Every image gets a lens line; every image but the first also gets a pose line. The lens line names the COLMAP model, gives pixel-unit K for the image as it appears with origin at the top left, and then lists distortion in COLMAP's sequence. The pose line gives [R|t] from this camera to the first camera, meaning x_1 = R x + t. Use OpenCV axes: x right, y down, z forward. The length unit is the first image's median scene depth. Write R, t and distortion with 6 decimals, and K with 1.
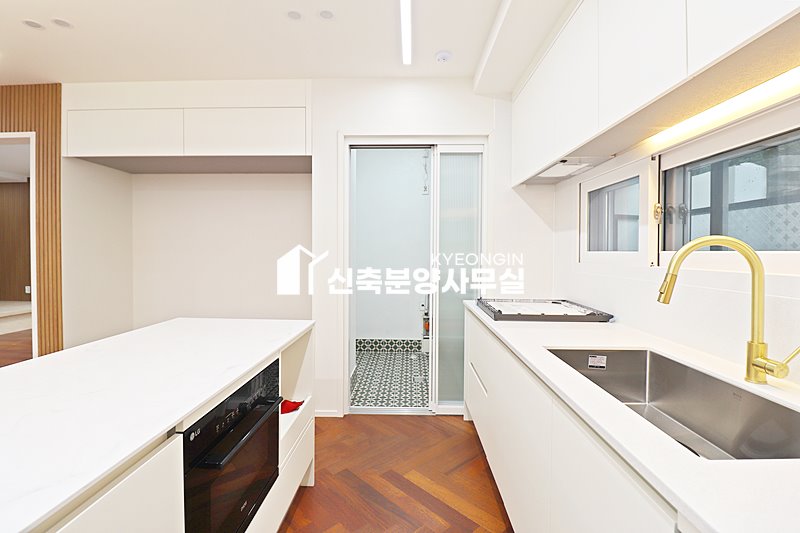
lens RADIAL K [[370.9, 0, 394.9], [0, 370.9, 261.0], [0, 0, 1]] dist [-0.004094, -0.009468]
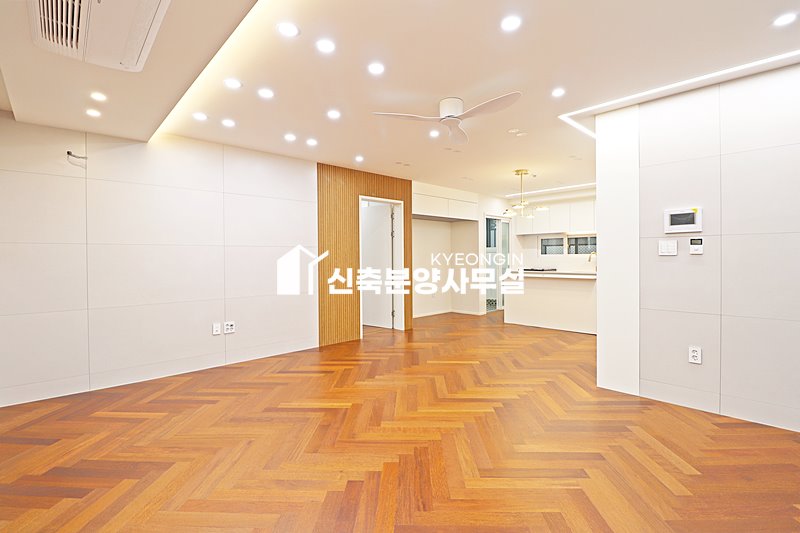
lens RADIAL K [[370.9, 0, 398.5], [0, 370.9, 261.4], [0, 0, 1]] dist [-0.004094, -0.009468]
pose [[0.707310, -0.019431, 0.706636, -2.634416], [0.028746, 0.999586, -0.001287, 0.004421], [-0.706319, 0.021223, 0.707576, -0.535472]]
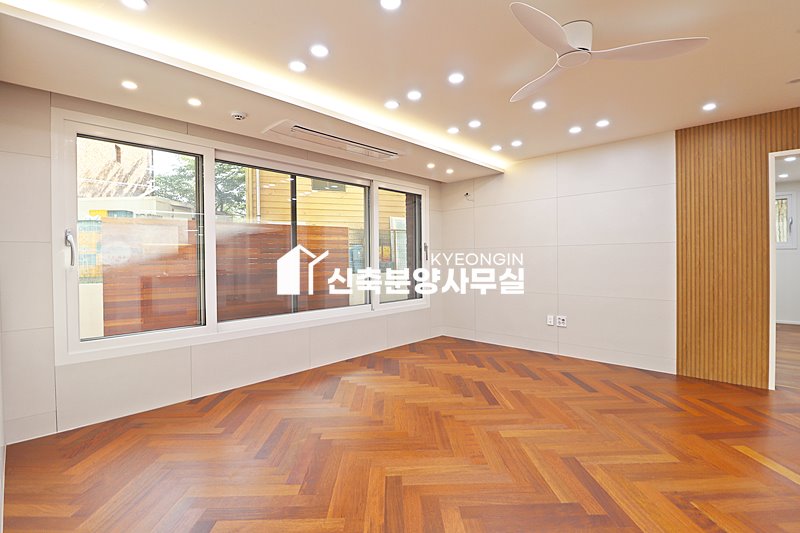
lens RADIAL K [[370.9, 0, 401.1], [0, 370.9, 261.4], [0, 0, 1]] dist [-0.004094, -0.009468]
pose [[0.748892, -0.006897, -0.662656, -1.464853], [-0.002554, 0.999908, -0.013294, 0.011926], [0.662687, 0.011648, 0.748806, -0.669081]]
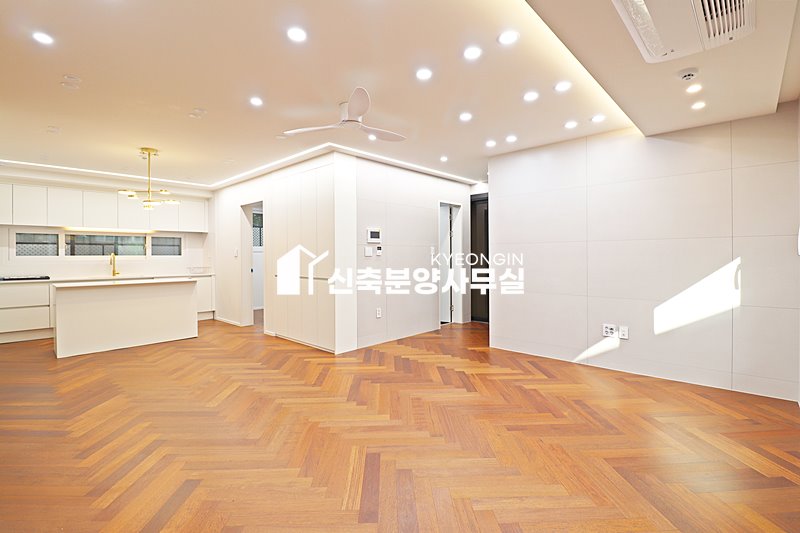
lens RADIAL K [[370.9, 0, 396.1], [0, 370.9, 260.7], [0, 0, 1]] dist [-0.004094, -0.009468]
pose [[-0.748436, -0.009409, 0.663140, -2.590000], [0.017569, 0.999267, 0.034008, -0.028825], [-0.662974, 0.037103, -0.747722, 0.944418]]
